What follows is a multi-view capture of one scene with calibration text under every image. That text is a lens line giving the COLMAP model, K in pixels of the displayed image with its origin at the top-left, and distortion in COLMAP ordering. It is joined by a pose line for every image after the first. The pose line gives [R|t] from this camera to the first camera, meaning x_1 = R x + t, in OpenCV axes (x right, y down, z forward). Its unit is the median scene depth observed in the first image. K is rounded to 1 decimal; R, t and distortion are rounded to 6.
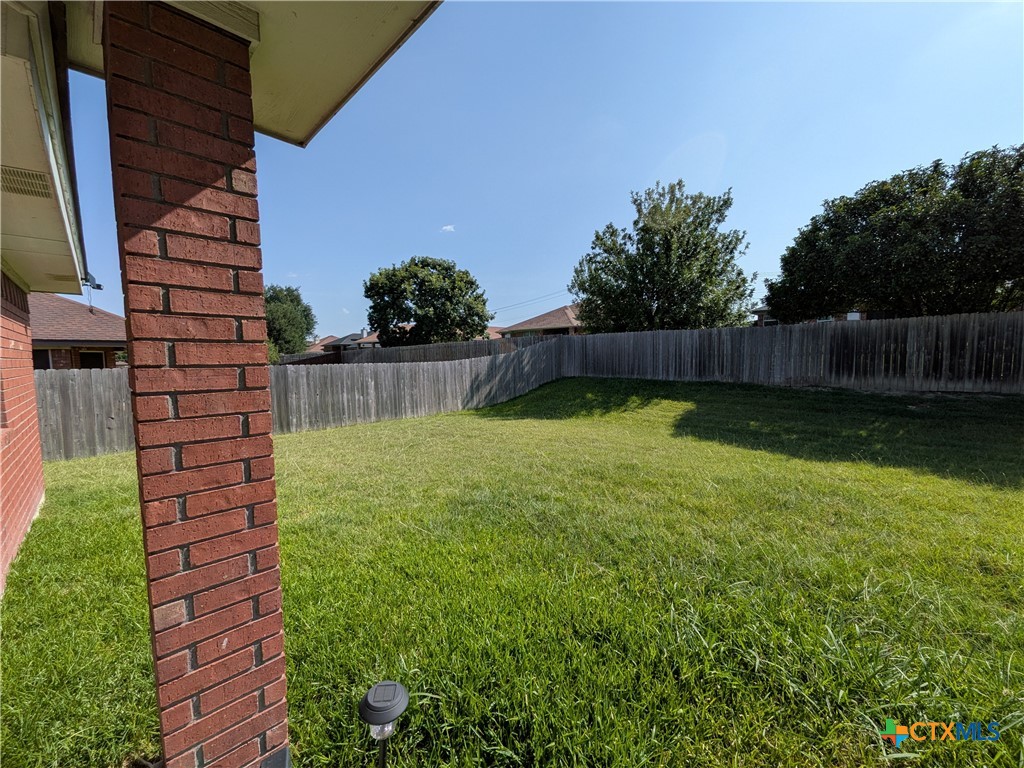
lens RADIAL K [[405.0, 0, 514.7], [0, 405.0, 387.0], [0, 0, 1]] dist [0.010776, -0.003280]
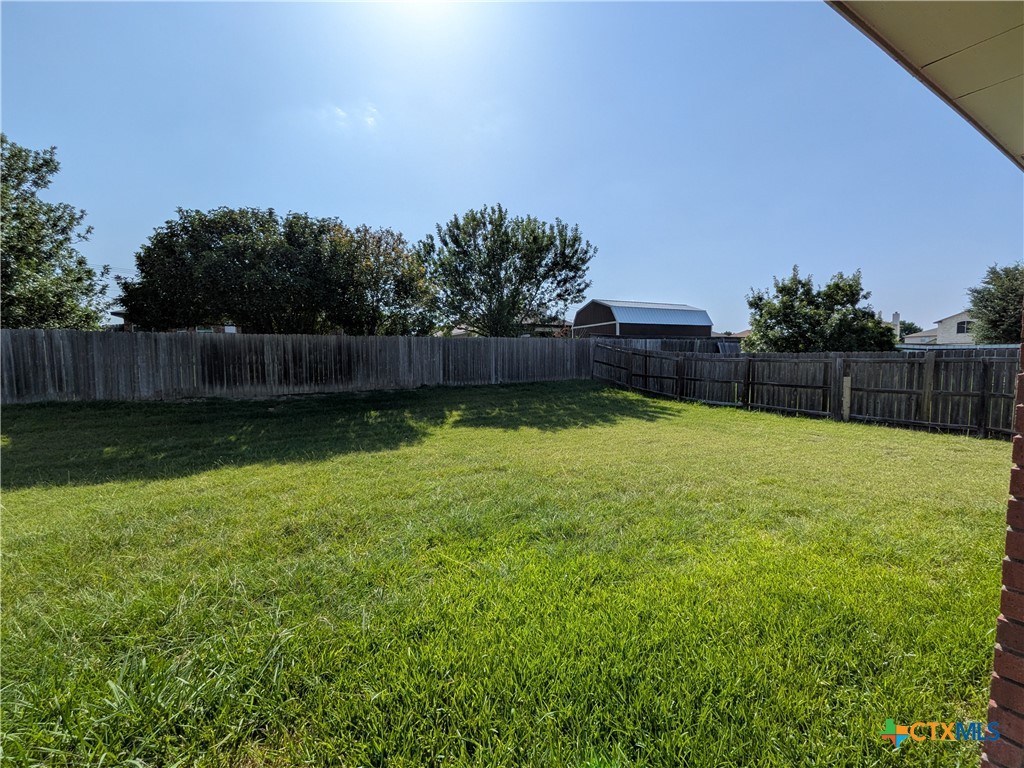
lens RADIAL K [[405.0, 0, 513.4], [0, 405.0, 383.1], [0, 0, 1]] dist [0.010776, -0.003280]
pose [[0.284762, -0.044676, 0.957557, 0.029502], [0.077671, 0.996704, 0.023404, 0.000393], [-0.955447, 0.067710, 0.287293, -0.015274]]
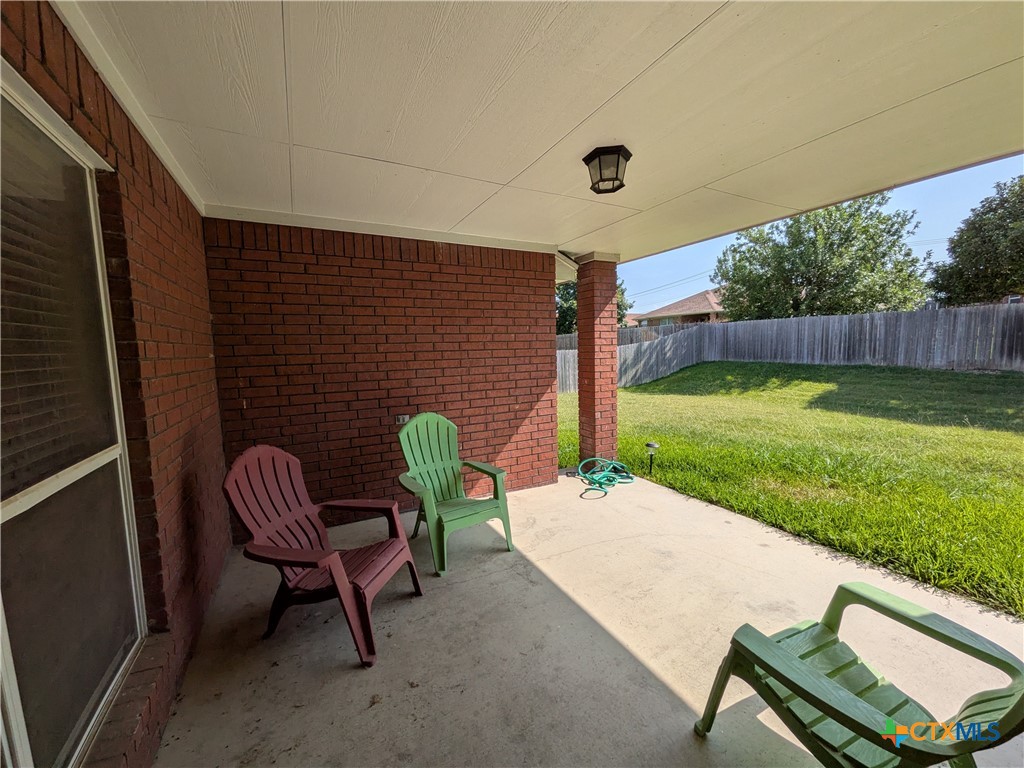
lens RADIAL K [[405.0, 0, 511.1], [0, 405.0, 386.8], [0, 0, 1]] dist [0.010776, -0.003280]
pose [[0.949684, 0.018898, -0.312639, -0.041596], [-0.008814, 0.999395, 0.033636, 0.015778], [0.313086, -0.029187, 0.949276, -0.287626]]
